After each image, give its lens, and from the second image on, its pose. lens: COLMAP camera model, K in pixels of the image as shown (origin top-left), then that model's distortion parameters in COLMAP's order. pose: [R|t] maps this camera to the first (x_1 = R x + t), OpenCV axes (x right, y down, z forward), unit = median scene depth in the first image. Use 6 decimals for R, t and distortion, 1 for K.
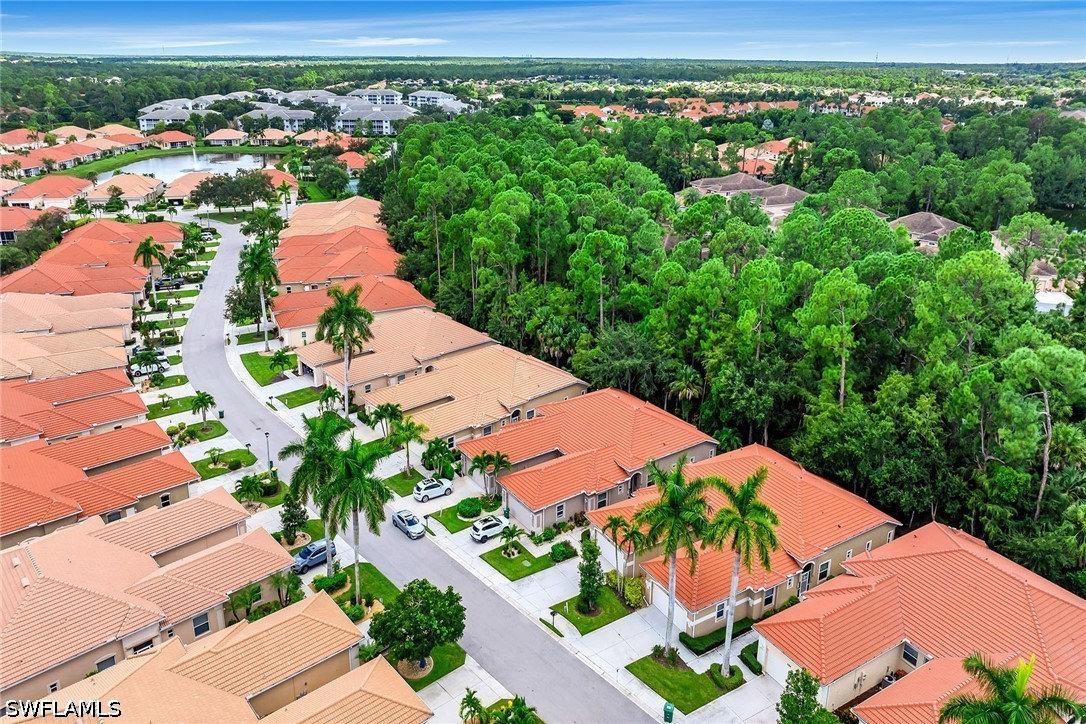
lens RADIAL K [[736.9, 0, 543.0], [0, 736.9, 362.0], [0, 0, 1]] dist [-0.005394, -0.000465]
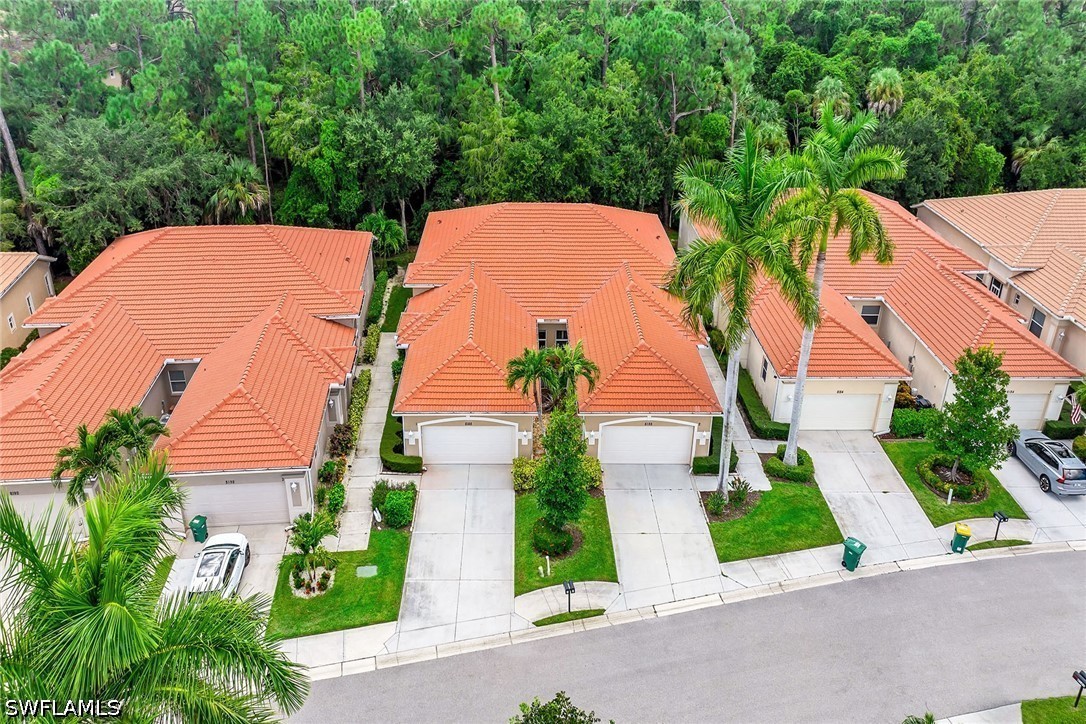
lens RADIAL K [[736.9, 0, 543.0], [0, 736.9, 362.0], [0, 0, 1]] dist [-0.005394, -0.000465]
pose [[0.516990, -0.485051, 0.705299, -0.202334], [0.357670, 0.870989, 0.336825, 0.050573], [-0.777684, 0.078130, 0.623781, 0.591057]]
